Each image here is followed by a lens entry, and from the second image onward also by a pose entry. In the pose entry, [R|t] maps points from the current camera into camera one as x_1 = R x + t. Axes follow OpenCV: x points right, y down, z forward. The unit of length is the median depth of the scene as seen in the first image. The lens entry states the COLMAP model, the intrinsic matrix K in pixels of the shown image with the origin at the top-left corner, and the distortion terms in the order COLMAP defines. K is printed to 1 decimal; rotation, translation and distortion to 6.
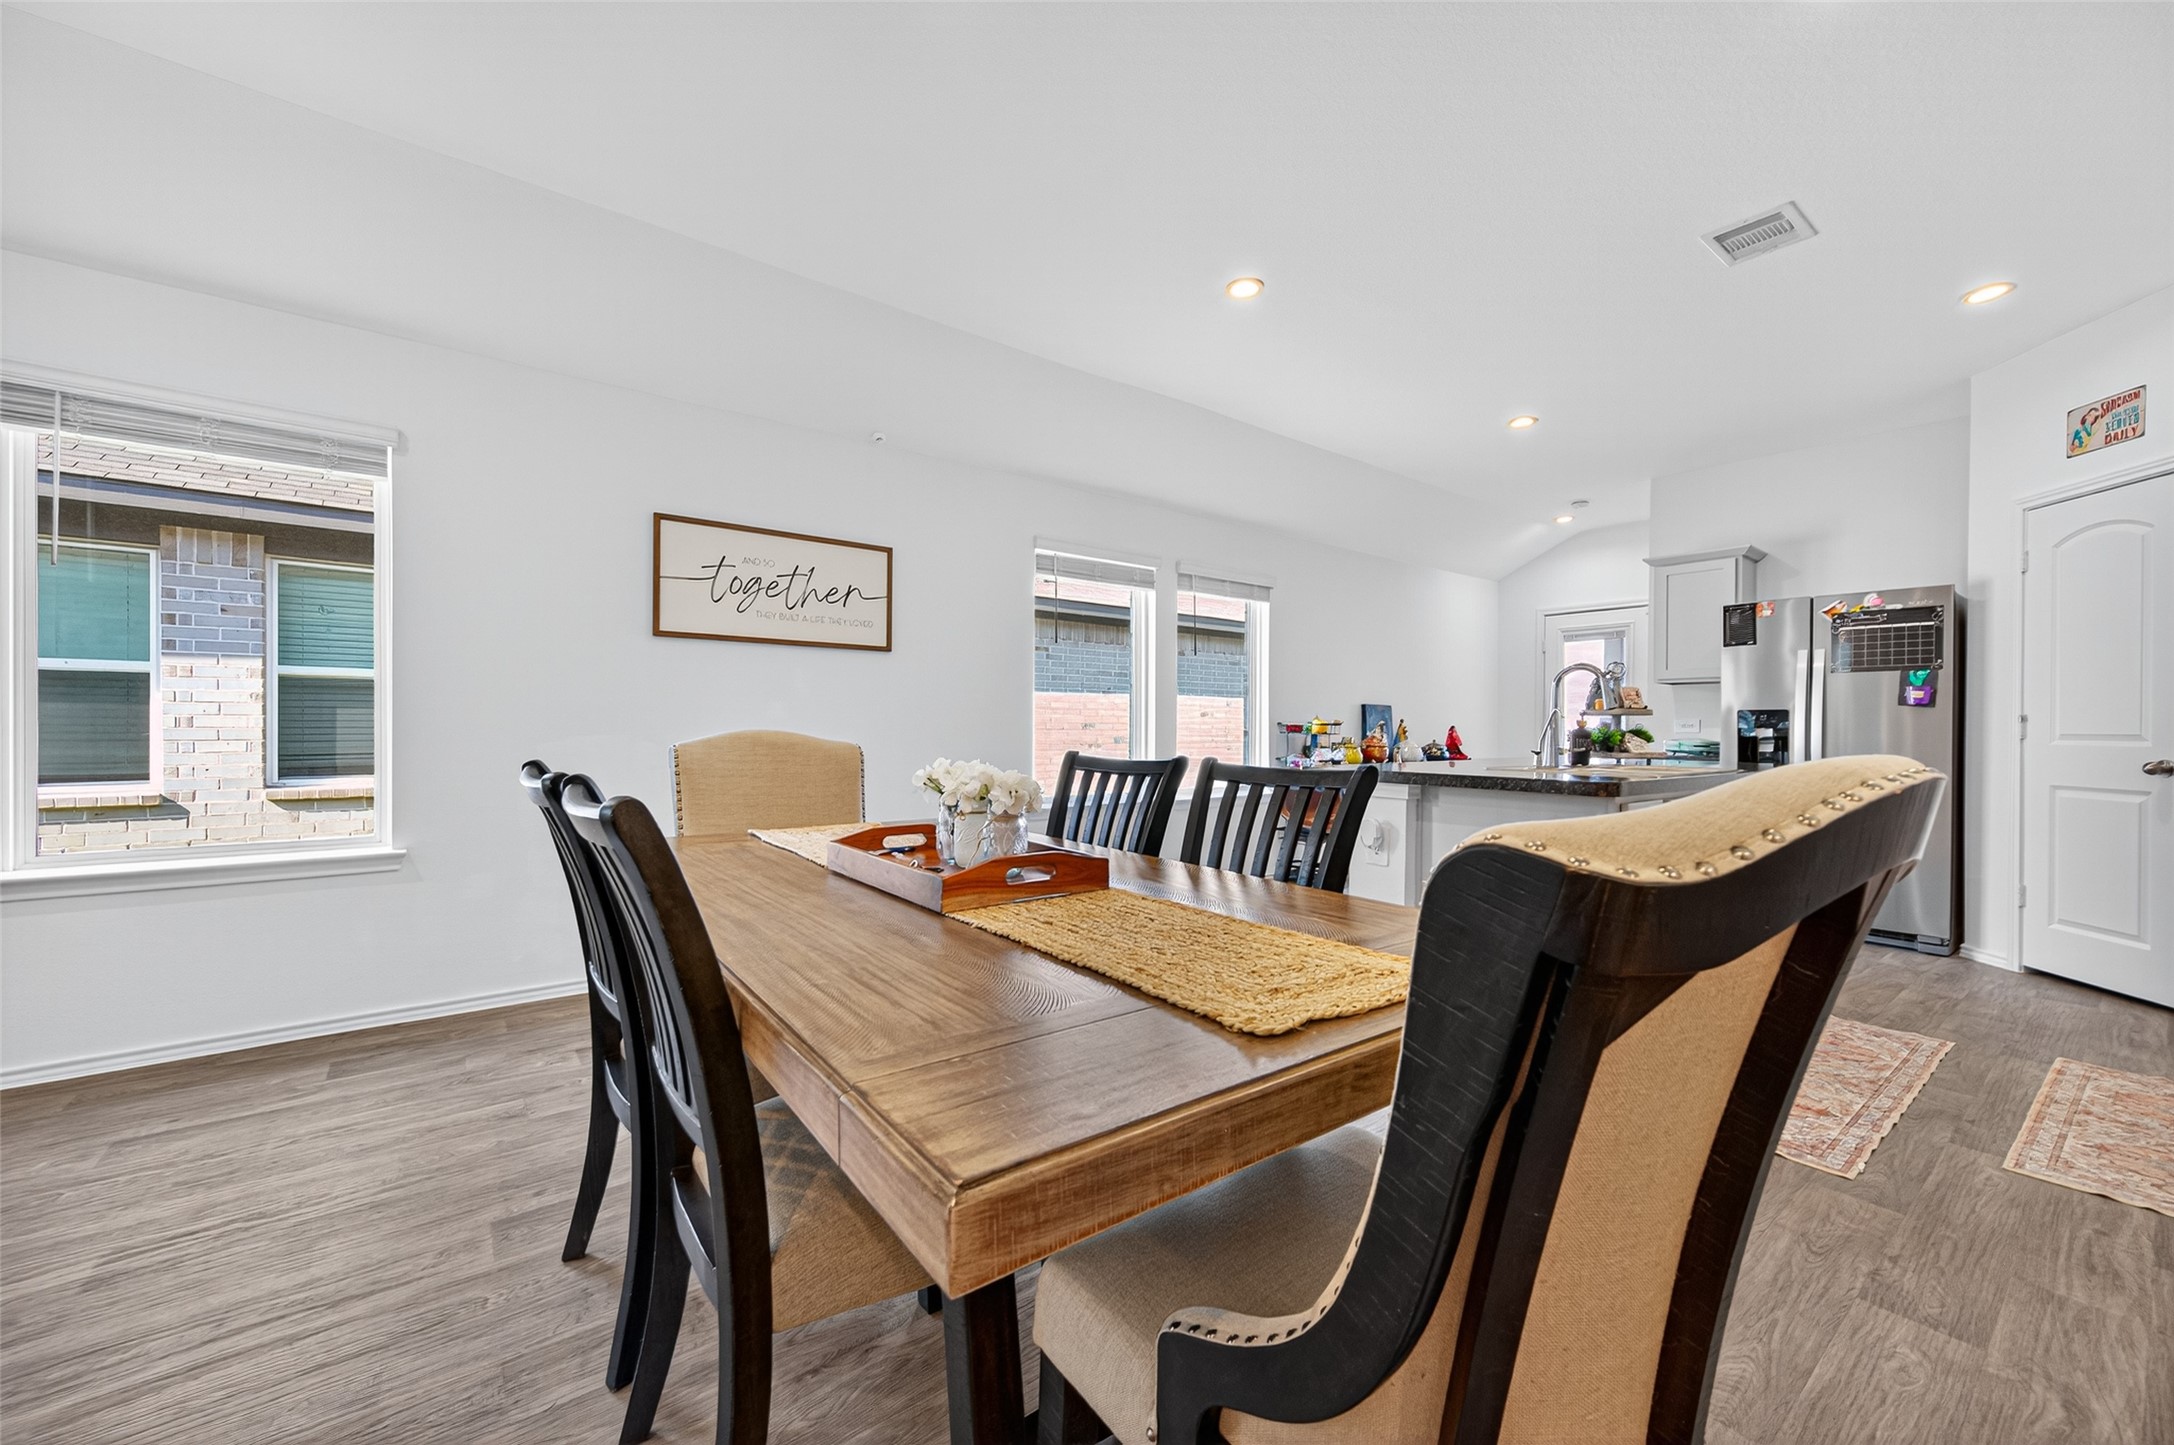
lens RADIAL K [[848.4, 0, 1086.3], [0, 848.4, 730.1], [0, 0, 1]] dist [-0.001326, 0.000141]
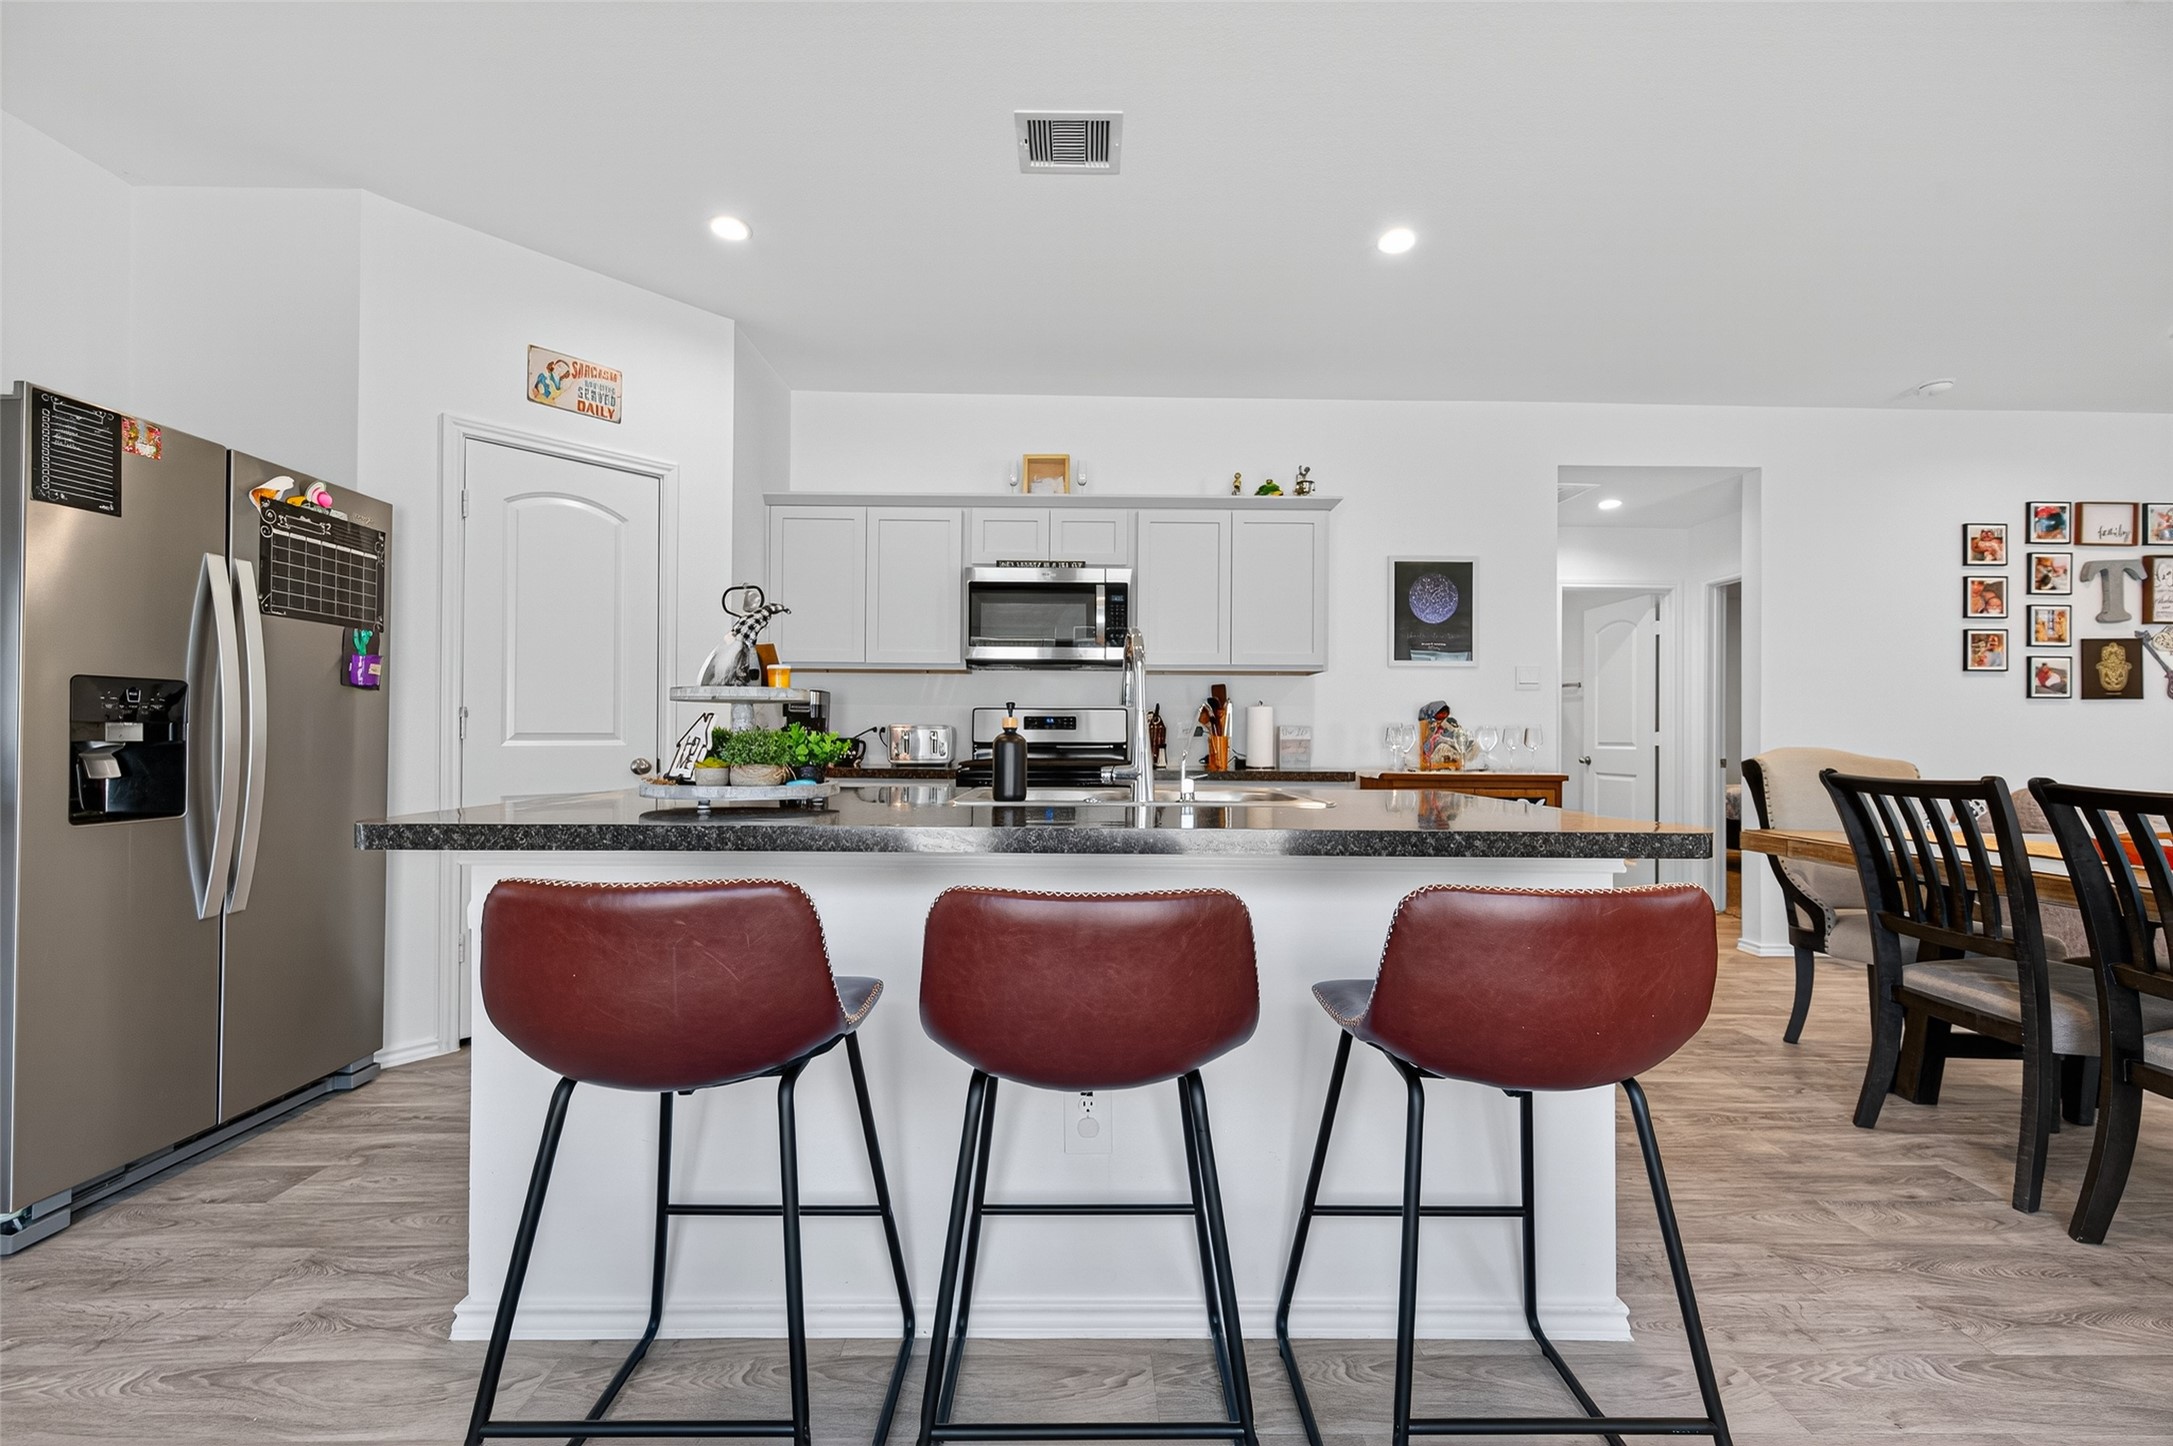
lens RADIAL K [[848.0, 0, 1088.6], [0, 848.0, 727.0], [0, 0, 1]] dist [-0.001326, 0.000141]
pose [[-0.801966, -0.003766, 0.597358, 0.189168], [-0.006378, 0.999977, -0.002259, -0.002004], [-0.597336, -0.005622, -0.801971, 1.149924]]
